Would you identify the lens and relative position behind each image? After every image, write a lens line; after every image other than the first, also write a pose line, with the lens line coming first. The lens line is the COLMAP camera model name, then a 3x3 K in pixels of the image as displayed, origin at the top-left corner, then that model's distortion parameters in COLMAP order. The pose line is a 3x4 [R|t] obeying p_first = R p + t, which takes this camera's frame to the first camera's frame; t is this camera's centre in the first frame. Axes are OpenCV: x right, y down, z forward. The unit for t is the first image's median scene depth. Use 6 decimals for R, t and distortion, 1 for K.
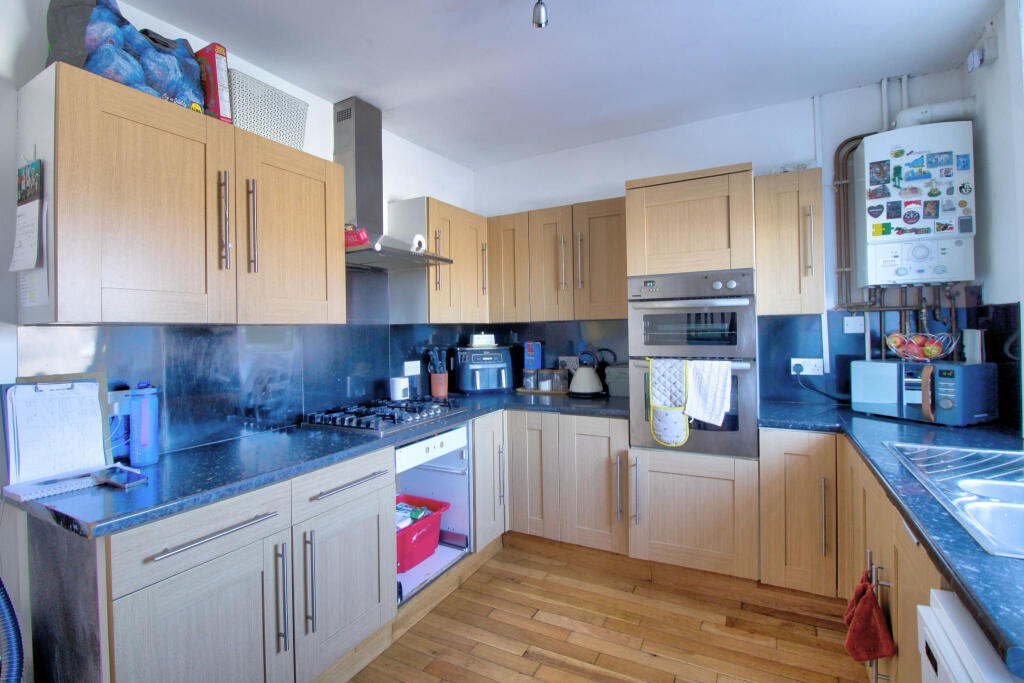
lens RADIAL K [[474.1, 0, 515.2], [0, 474.1, 327.5], [0, 0, 1]] dist [-0.012704, -0.001449]
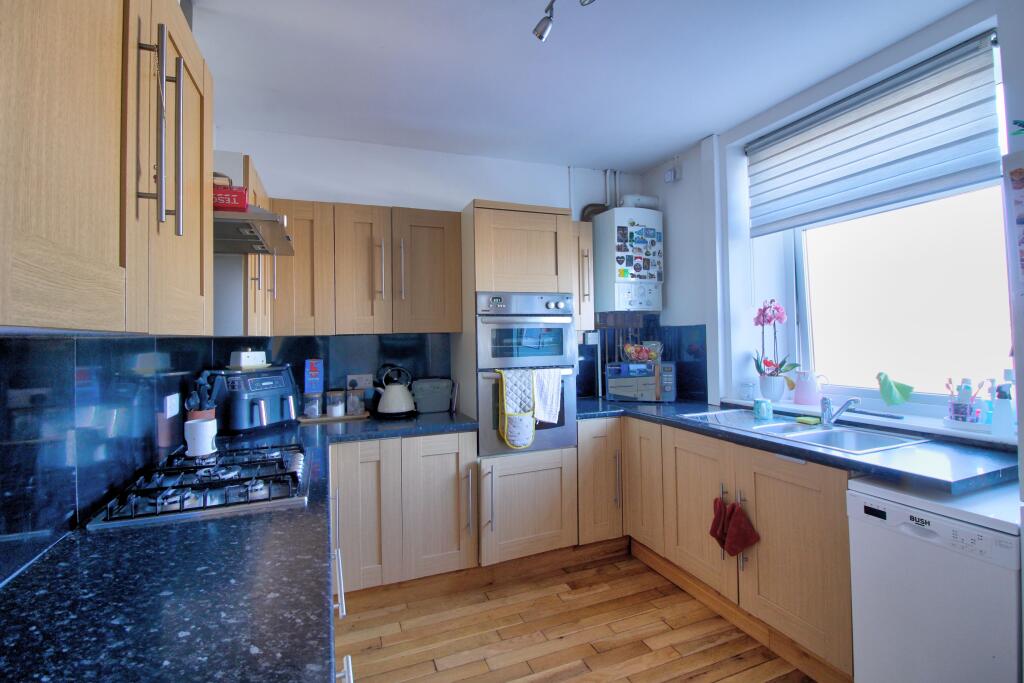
lens RADIAL K [[474.1, 0, 515.2], [0, 474.1, 327.5], [0, 0, 1]] dist [-0.012704, -0.001449]
pose [[0.648634, 0.019023, 0.760863, -0.535061], [0.005742, 0.999537, -0.029885, 0.002080], [-0.761079, 0.023753, 0.648224, 0.296053]]
